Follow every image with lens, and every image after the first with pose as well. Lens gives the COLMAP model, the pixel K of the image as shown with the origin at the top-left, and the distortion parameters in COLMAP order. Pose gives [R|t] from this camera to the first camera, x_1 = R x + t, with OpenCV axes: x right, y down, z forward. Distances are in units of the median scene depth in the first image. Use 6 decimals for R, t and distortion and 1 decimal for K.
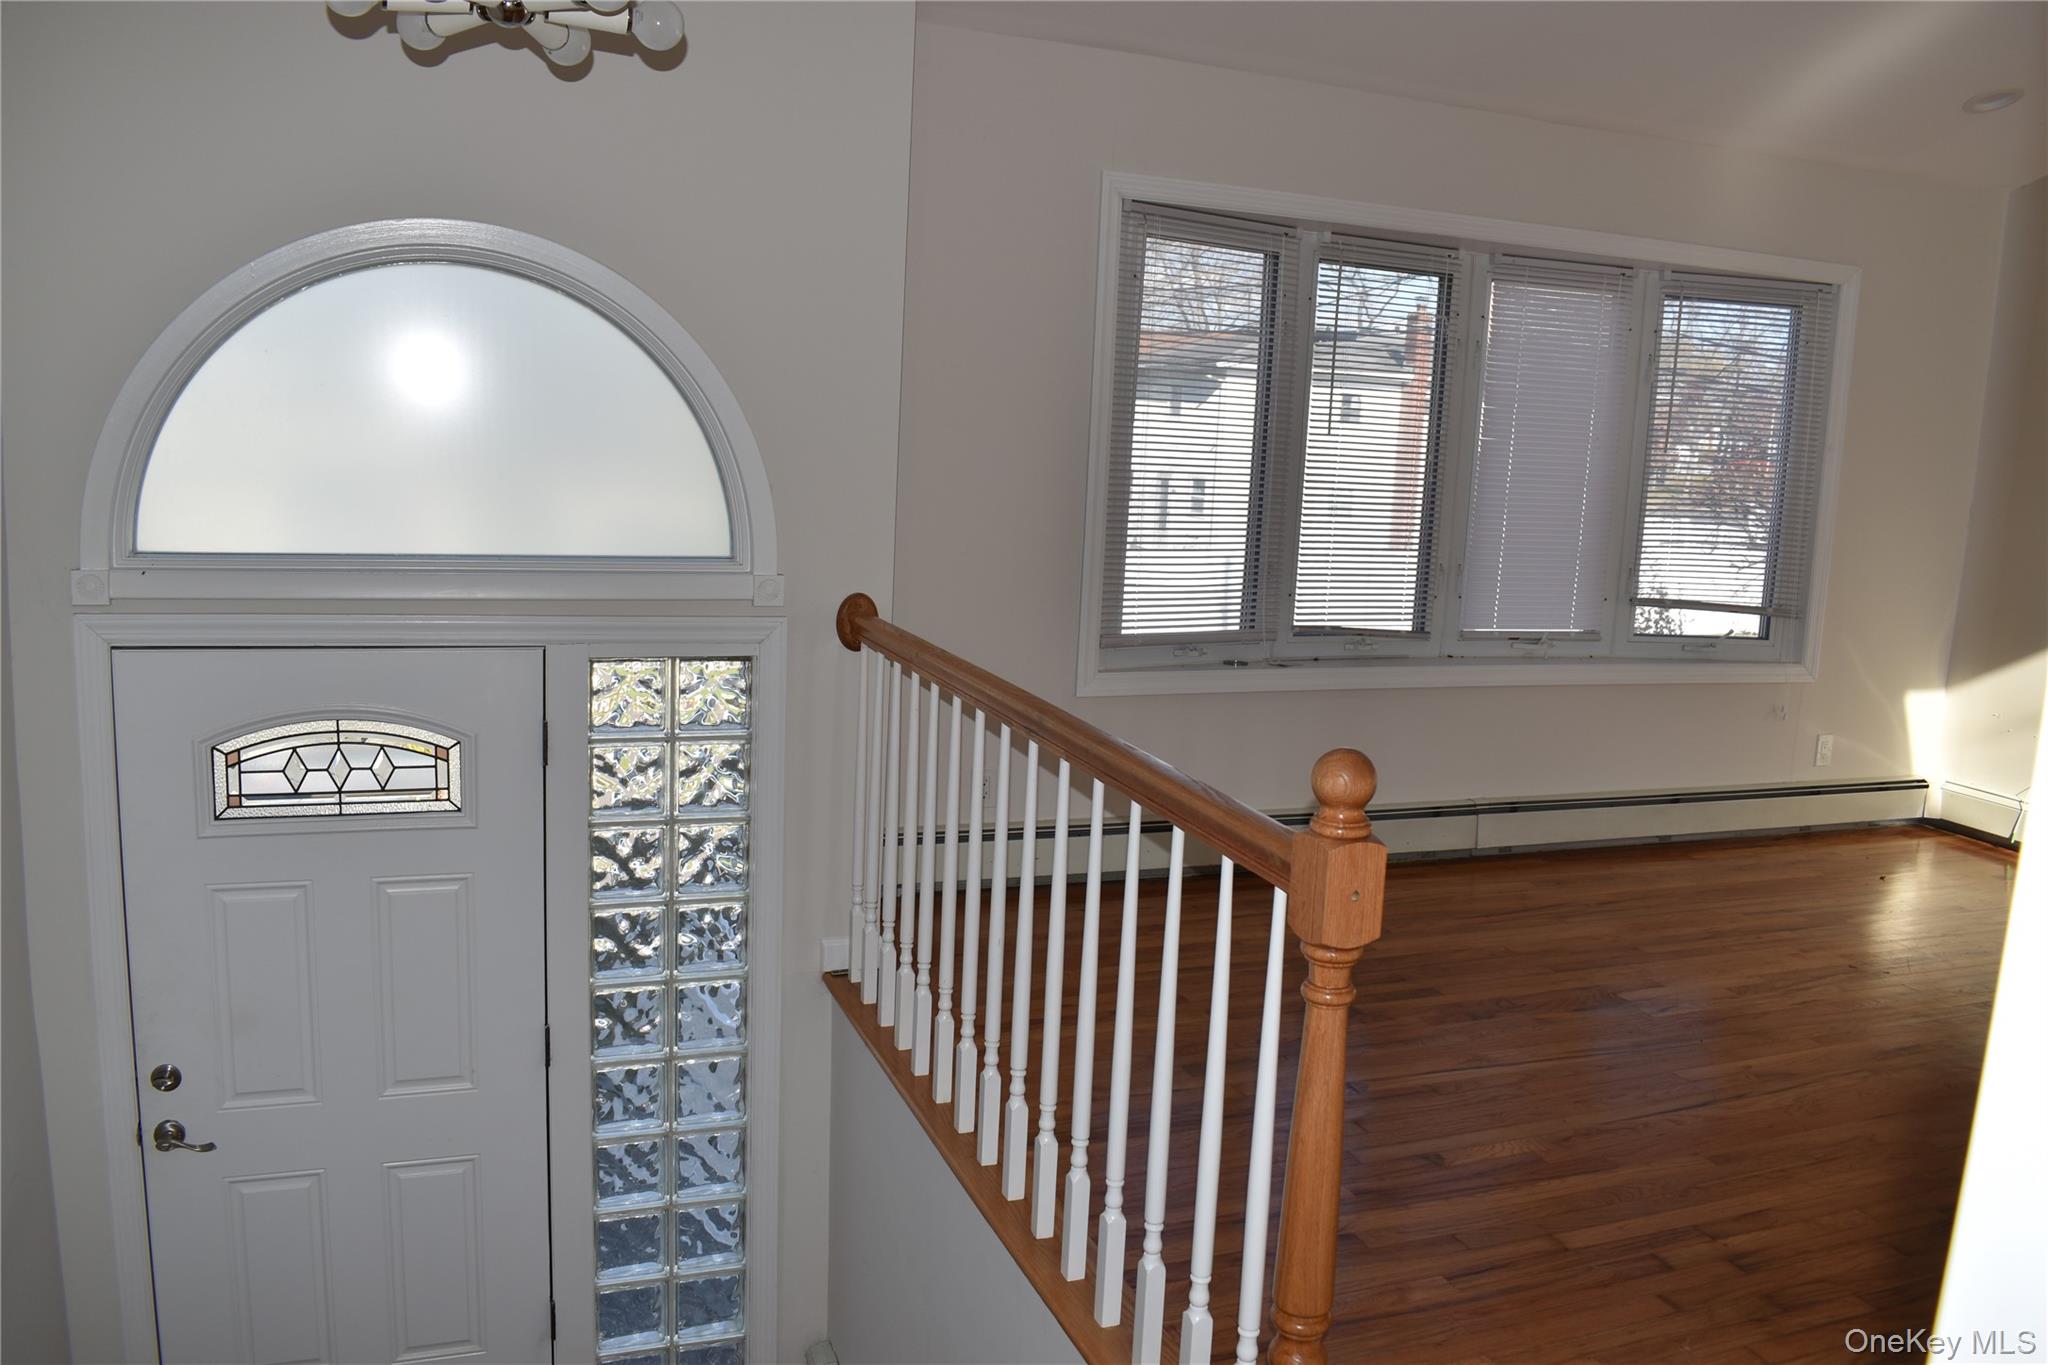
lens RADIAL K [[1588.7, 0, 1023.4], [0, 1588.7, 674.4], [0, 0, 1]] dist [-0.097529, 0.018866]
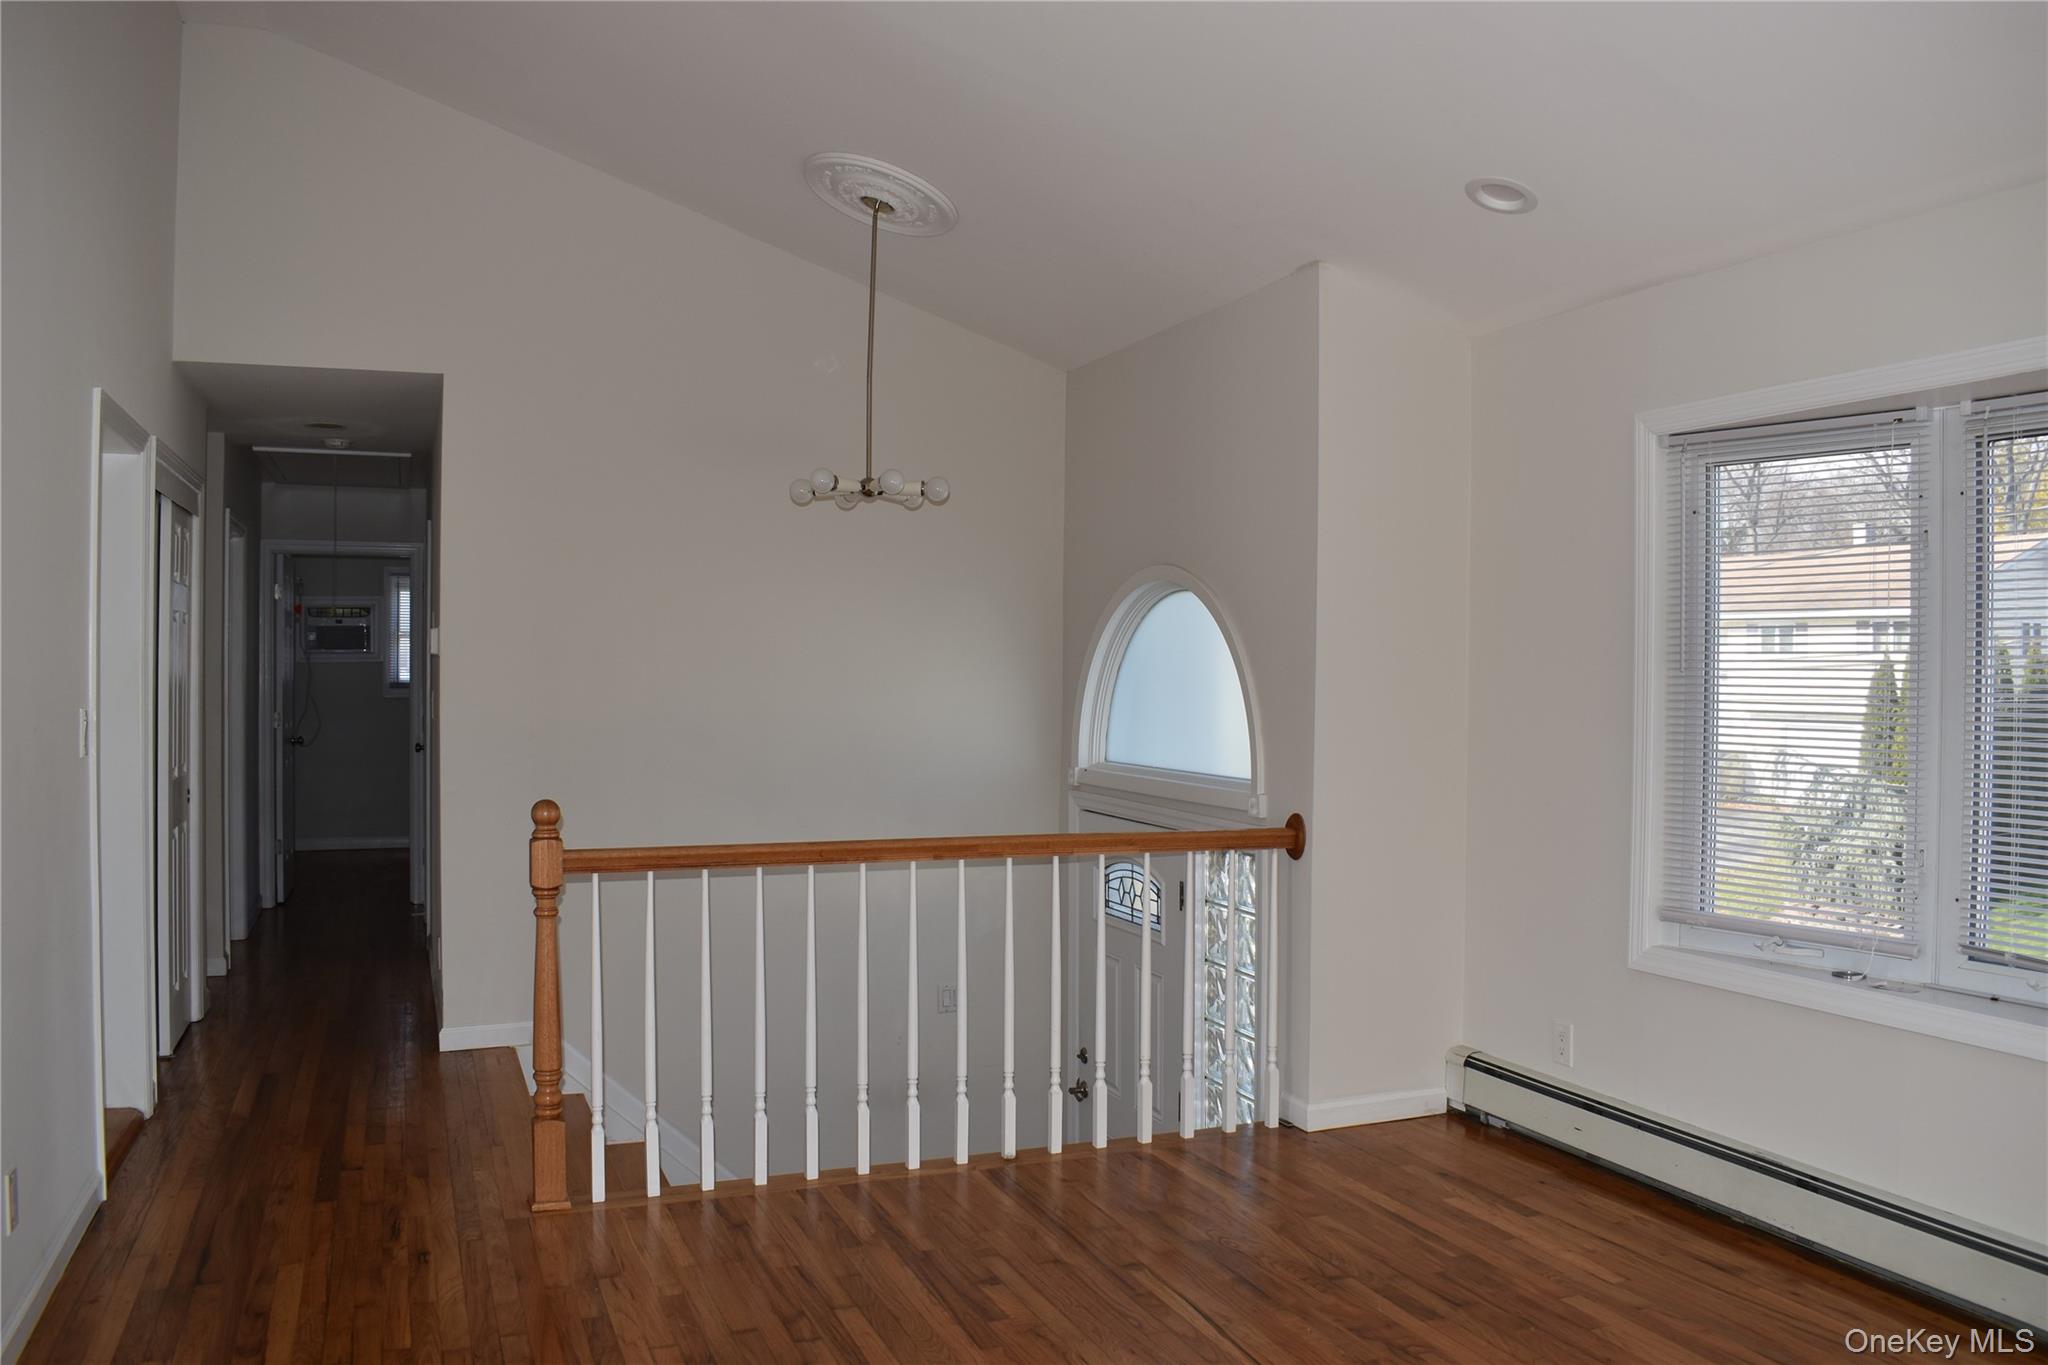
lens RADIAL K [[1588.7, 0, 1030.4], [0, 1588.7, 684.7], [0, 0, 1]] dist [-0.097529, 0.018866]
pose [[0.022282, -0.037184, -0.999060, 0.838032], [-0.161627, 0.986029, -0.040304, -0.049405], [0.986600, 0.162373, 0.015961, 0.546109]]
